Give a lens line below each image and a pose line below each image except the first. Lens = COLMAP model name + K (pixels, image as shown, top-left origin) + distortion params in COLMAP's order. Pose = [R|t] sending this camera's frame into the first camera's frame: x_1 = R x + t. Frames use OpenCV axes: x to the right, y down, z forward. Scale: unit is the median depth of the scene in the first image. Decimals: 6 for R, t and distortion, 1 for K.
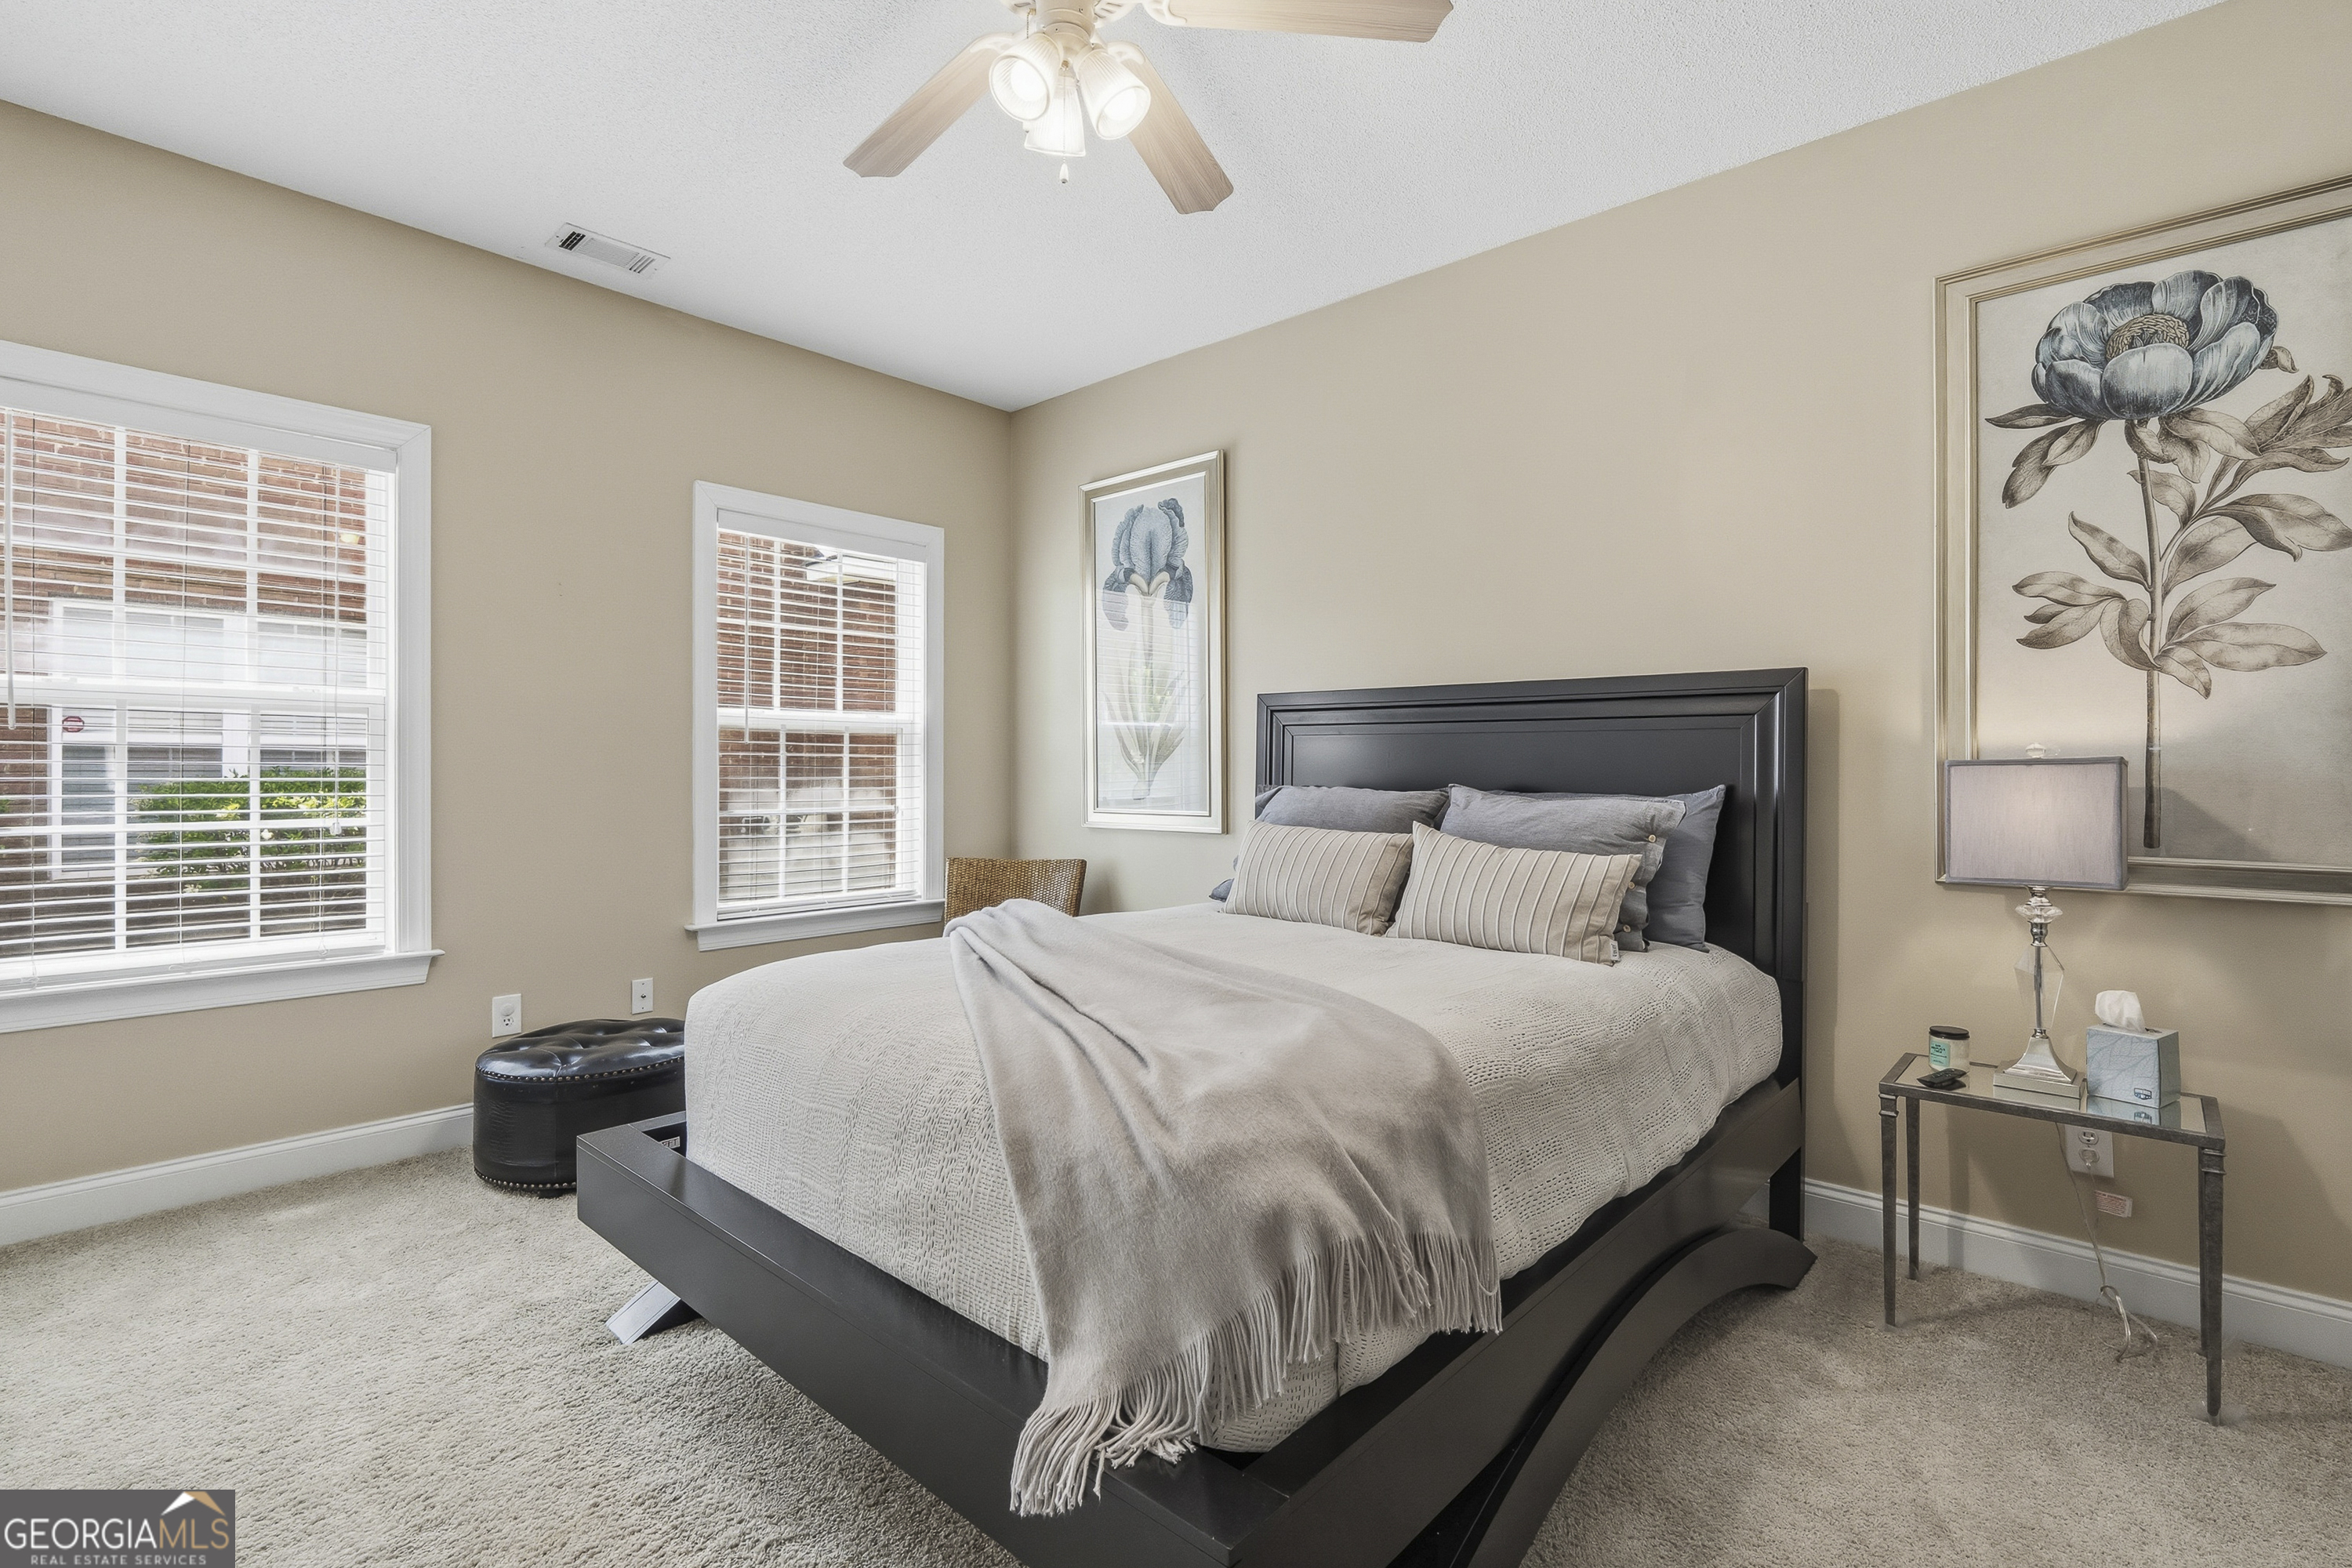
lens RADIAL K [[1059.2, 0, 1180.1], [0, 1059.2, 774.9], [0, 0, 1]] dist [-0.005276, -0.000260]
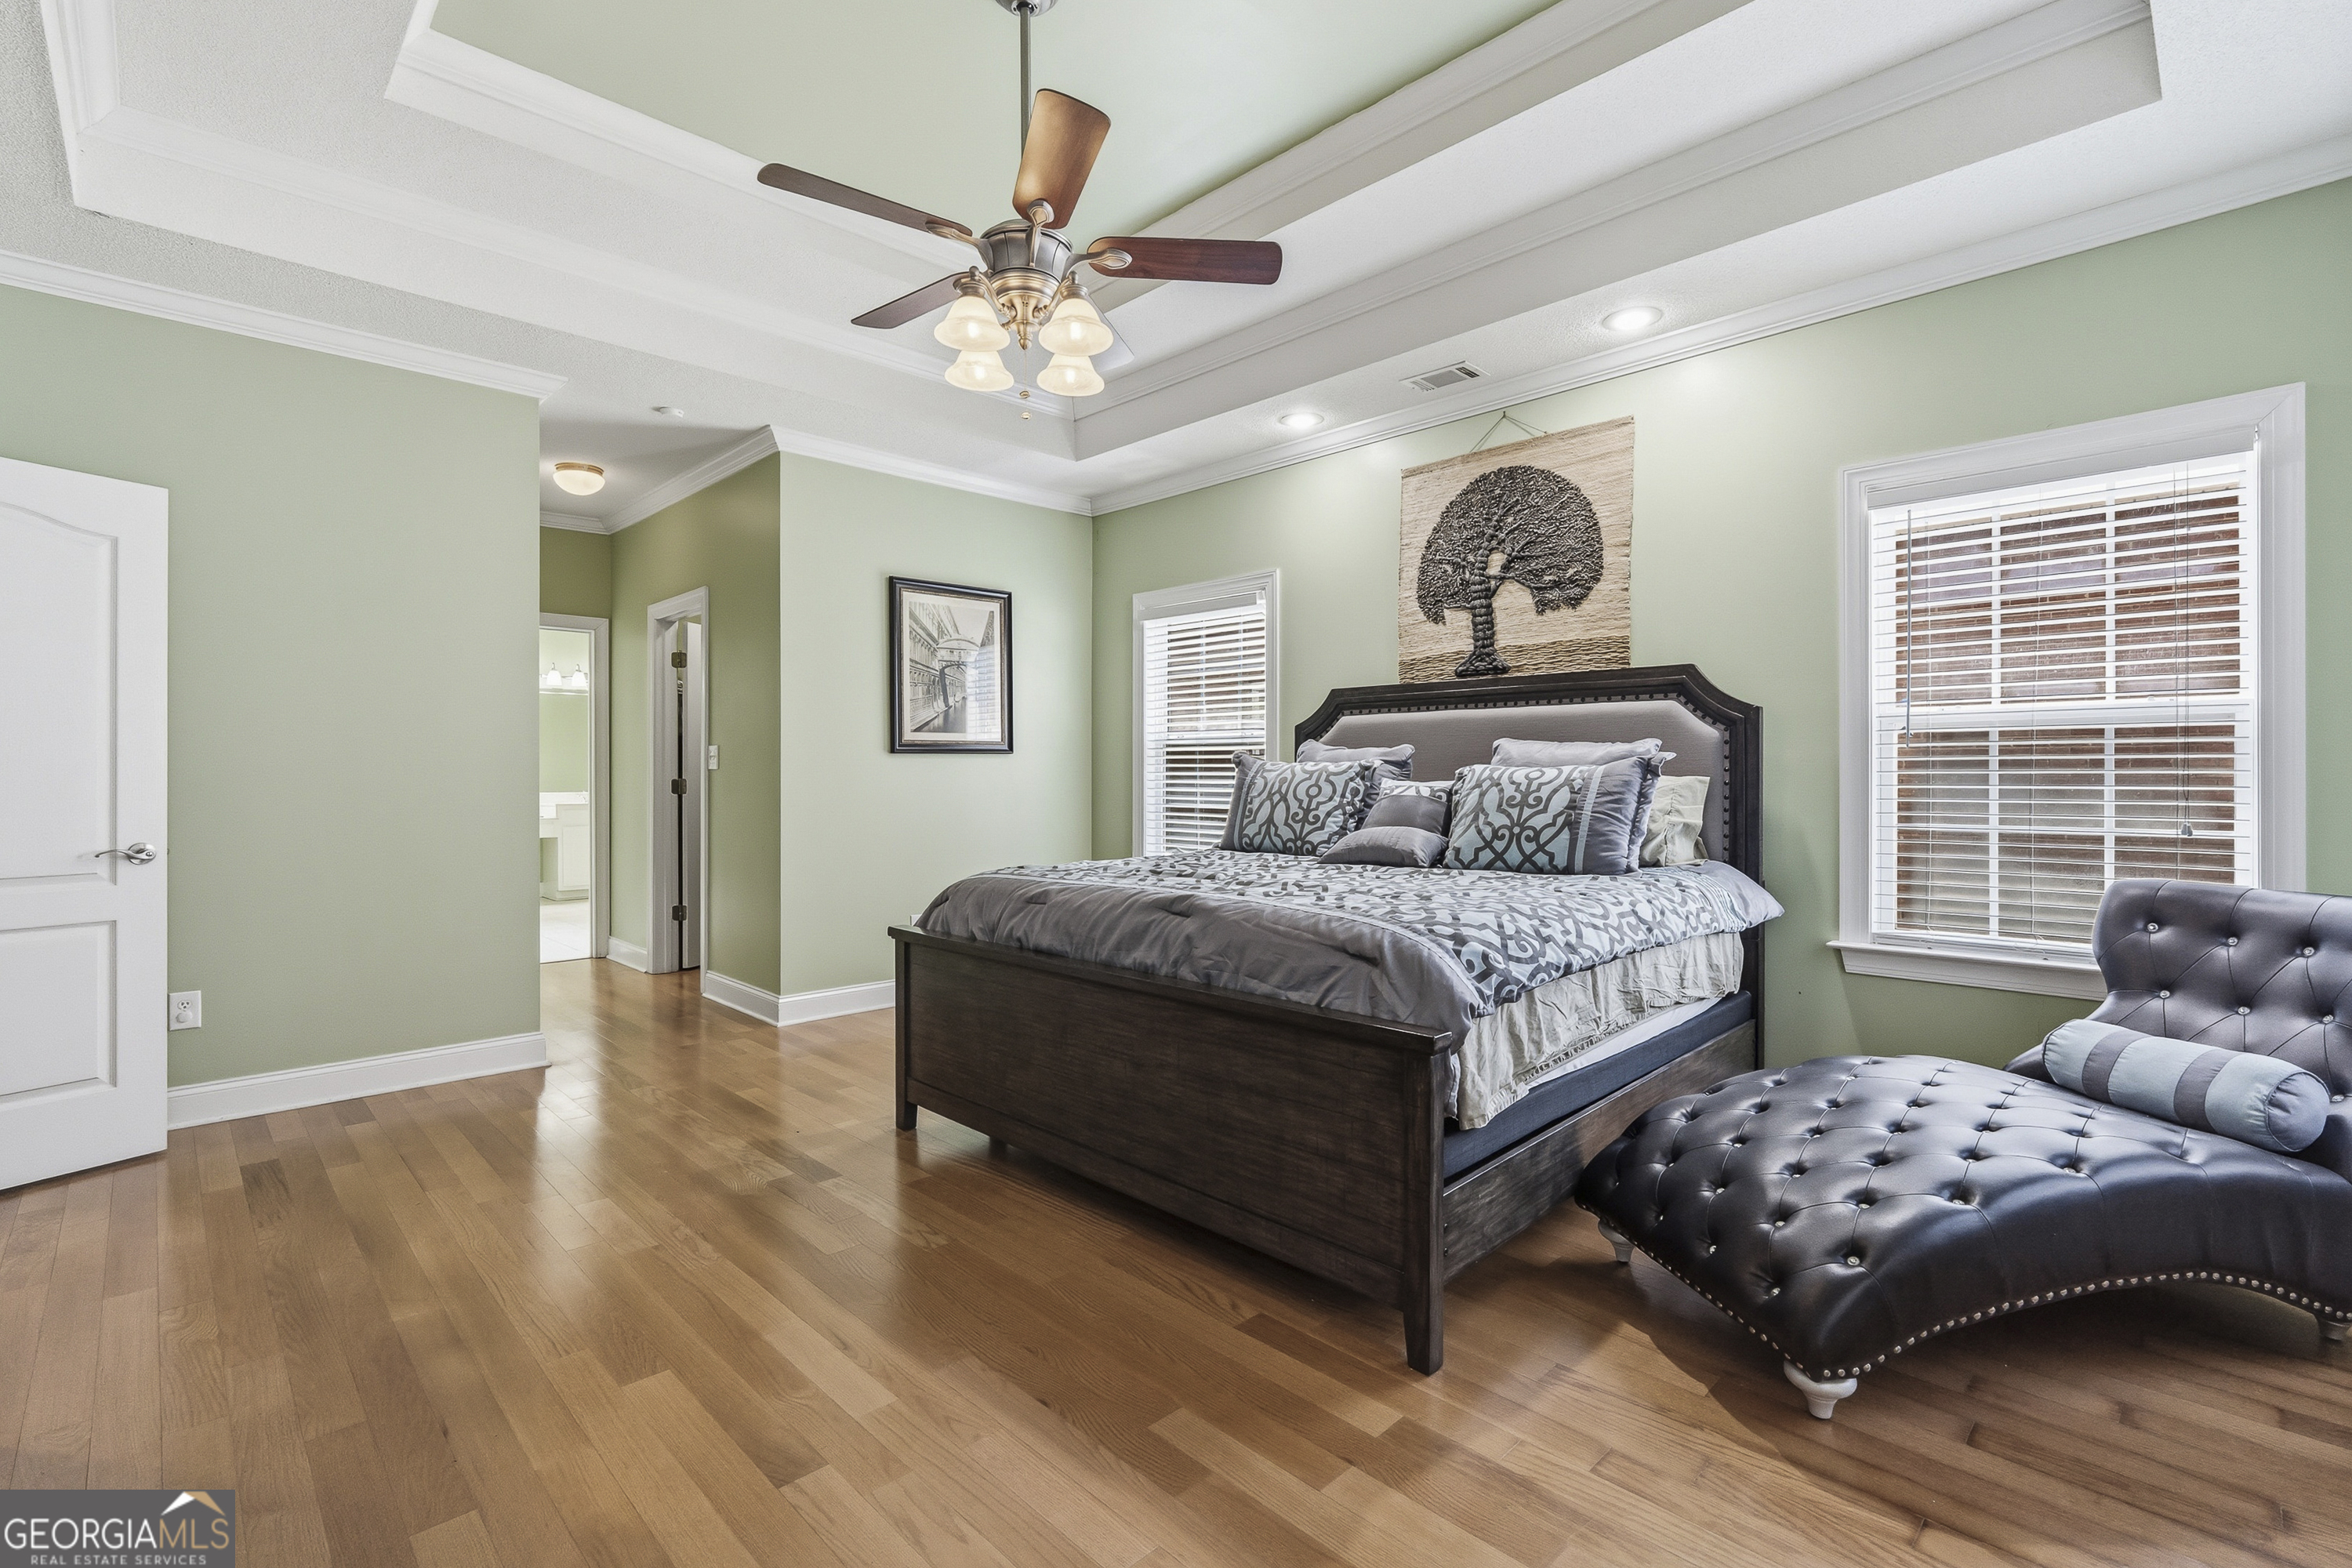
lens RADIAL K [[1059.2, 0, 1180.1], [0, 1059.2, 774.9], [0, 0, 1]] dist [-0.005276, -0.000260]
pose [[-0.056759, -0.004481, -0.998378, 0.465001], [-0.002247, 0.999988, -0.004361, -0.001196], [0.998385, 0.001996, -0.056768, 0.431872]]
